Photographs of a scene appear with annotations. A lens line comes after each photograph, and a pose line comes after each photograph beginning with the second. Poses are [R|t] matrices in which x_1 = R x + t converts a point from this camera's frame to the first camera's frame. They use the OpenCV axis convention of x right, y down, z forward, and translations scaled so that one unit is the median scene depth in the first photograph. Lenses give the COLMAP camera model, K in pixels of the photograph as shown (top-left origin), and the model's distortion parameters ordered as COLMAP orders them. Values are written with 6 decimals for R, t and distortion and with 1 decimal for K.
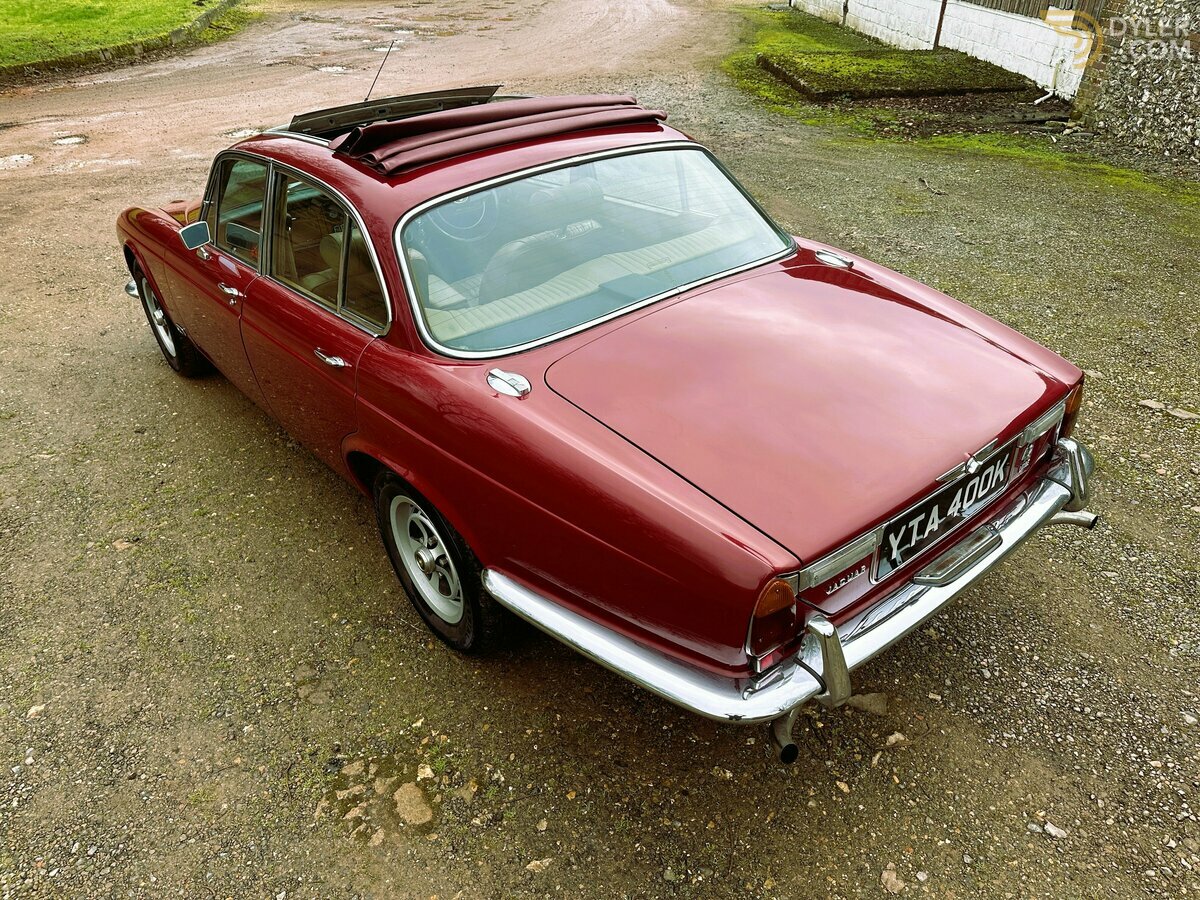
lens RADIAL K [[840.6, 0, 609.3], [0, 840.6, 448.7], [0, 0, 1]] dist [0.019194, -0.023368]
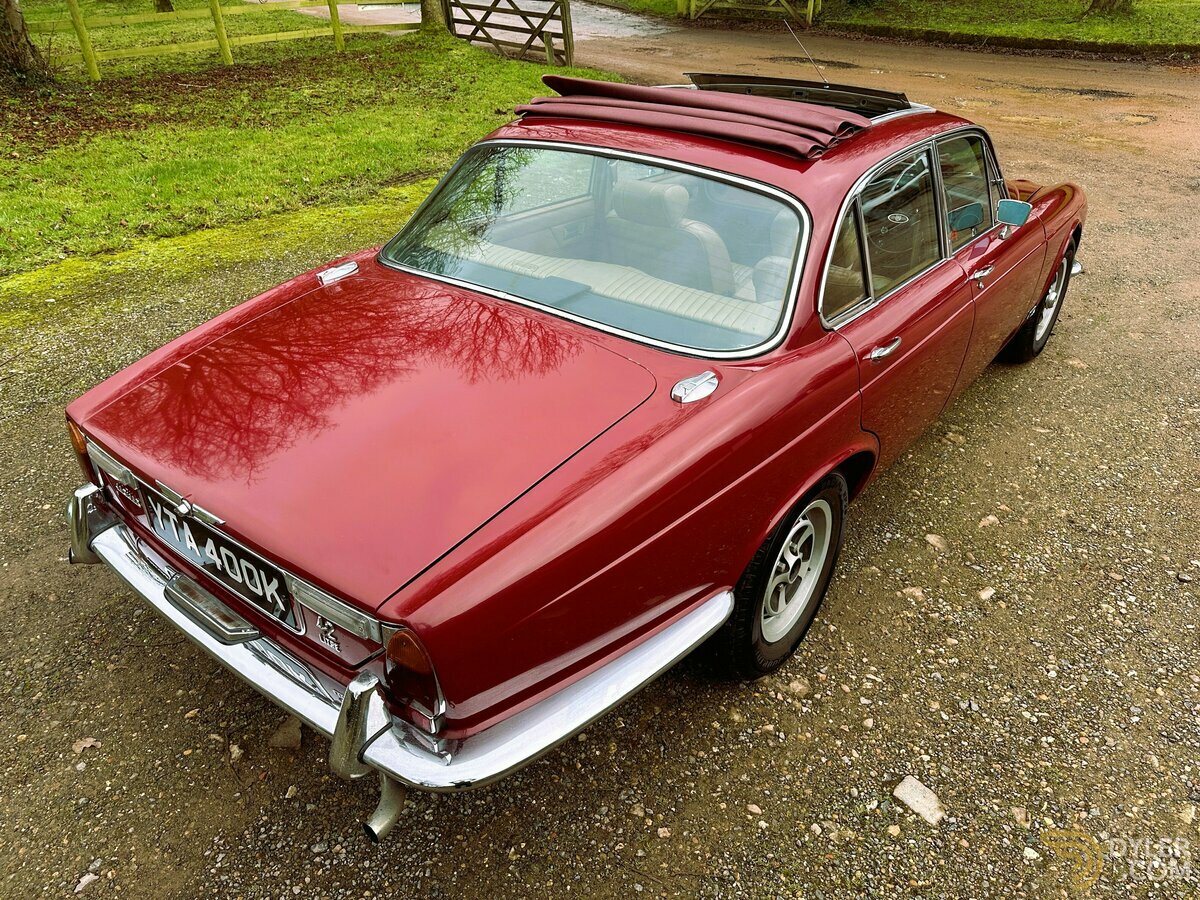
lens RADIAL K [[840.6, 0, 609.3], [0, 840.6, 448.7], [0, 0, 1]] dist [0.019194, -0.023368]
pose [[0.226828, 0.530146, -0.817003, 0.987846], [-0.514650, 0.777428, 0.361581, -0.469486], [0.826852, 0.338454, 0.449182, 0.761772]]
